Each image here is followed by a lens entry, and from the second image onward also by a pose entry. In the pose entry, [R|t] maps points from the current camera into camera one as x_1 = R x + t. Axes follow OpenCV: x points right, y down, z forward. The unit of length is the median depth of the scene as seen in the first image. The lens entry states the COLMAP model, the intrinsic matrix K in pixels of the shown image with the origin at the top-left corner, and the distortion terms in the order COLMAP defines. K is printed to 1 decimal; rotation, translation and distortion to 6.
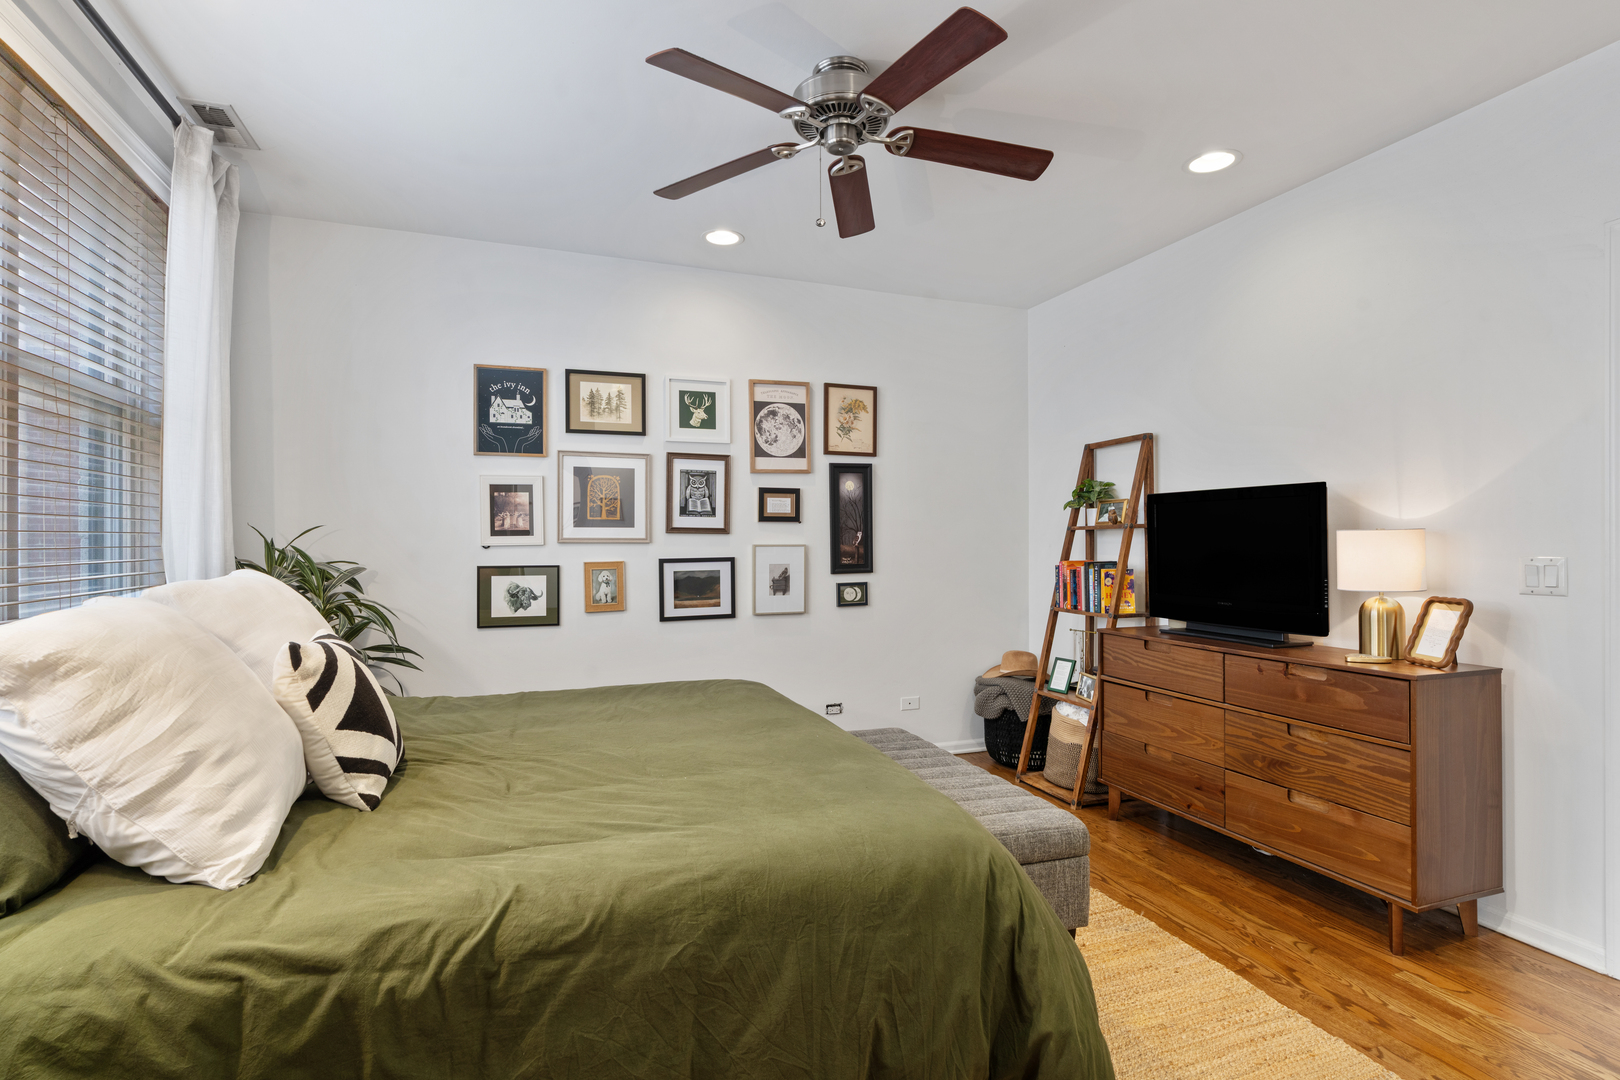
lens RADIAL K [[756.1, 0, 808.6], [0, 756.1, 541.0], [0, 0, 1]] dist [-0.007740, 0.003973]
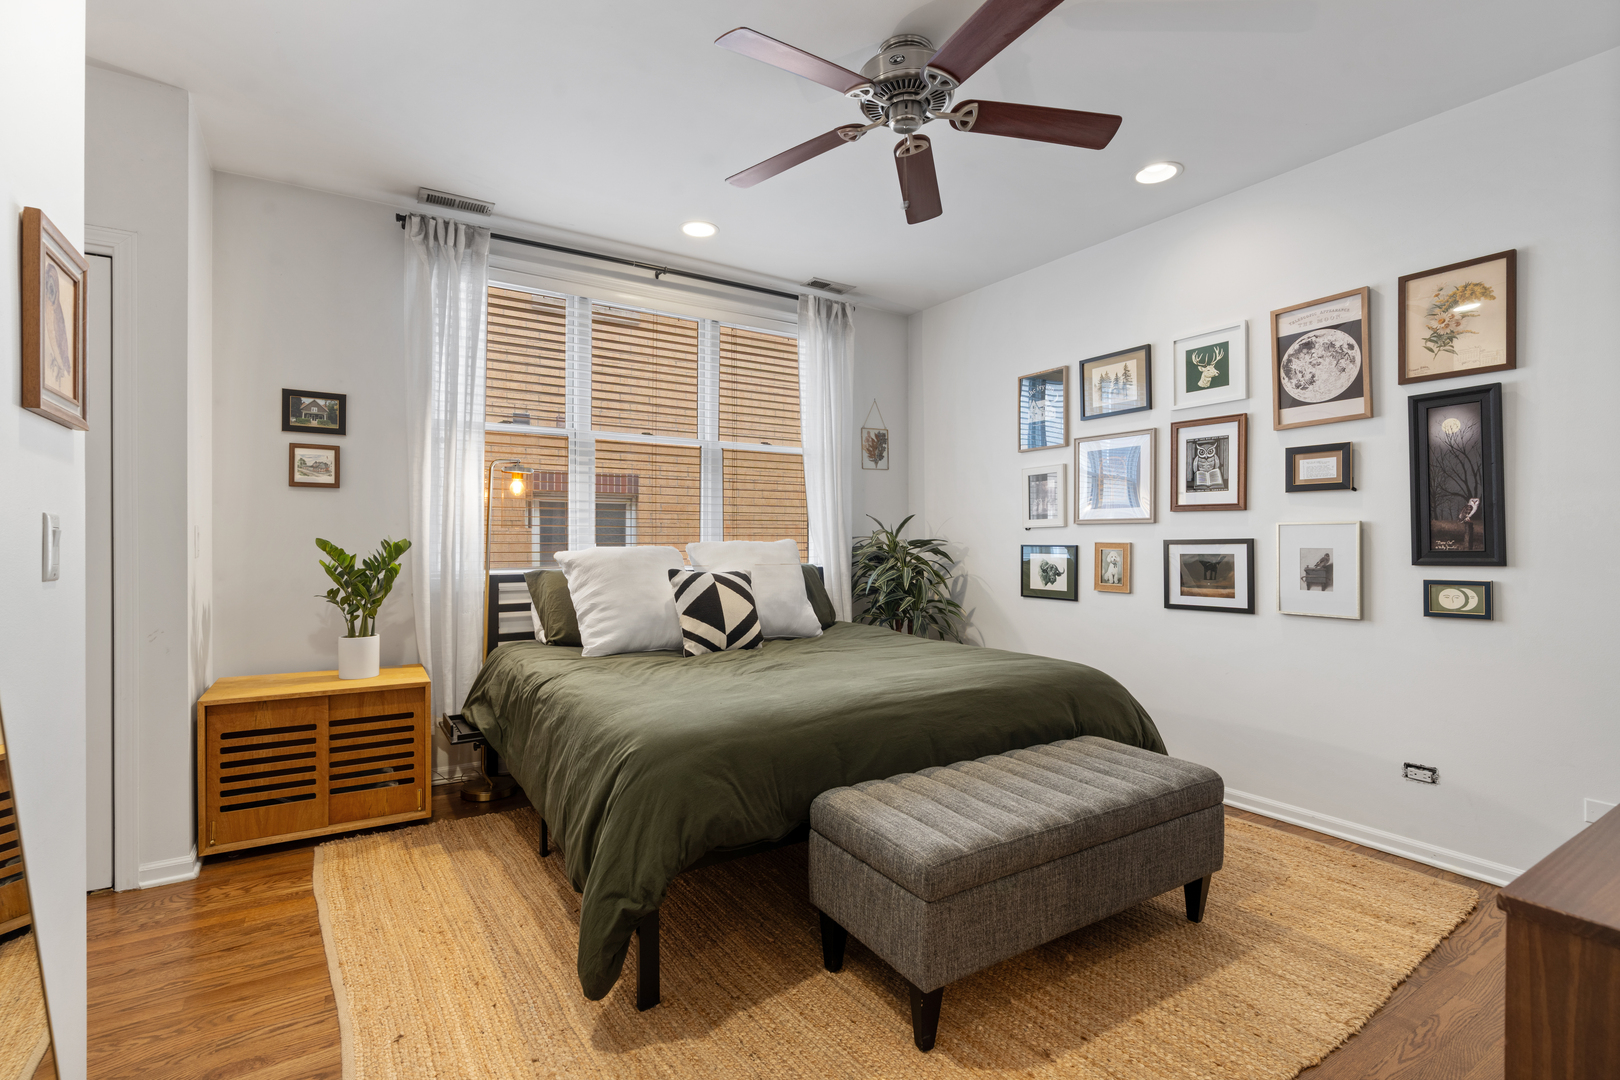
lens RADIAL K [[733.5, 0, 812.4], [0, 733.5, 537.5], [0, 0, 1]] dist [-0.005410, 0.001908]
pose [[0.234129, -0.002310, -0.972203, 0.555123], [0.001281, 0.999997, -0.002067, 0.021540], [0.972205, -0.000761, 0.234131, 0.364880]]
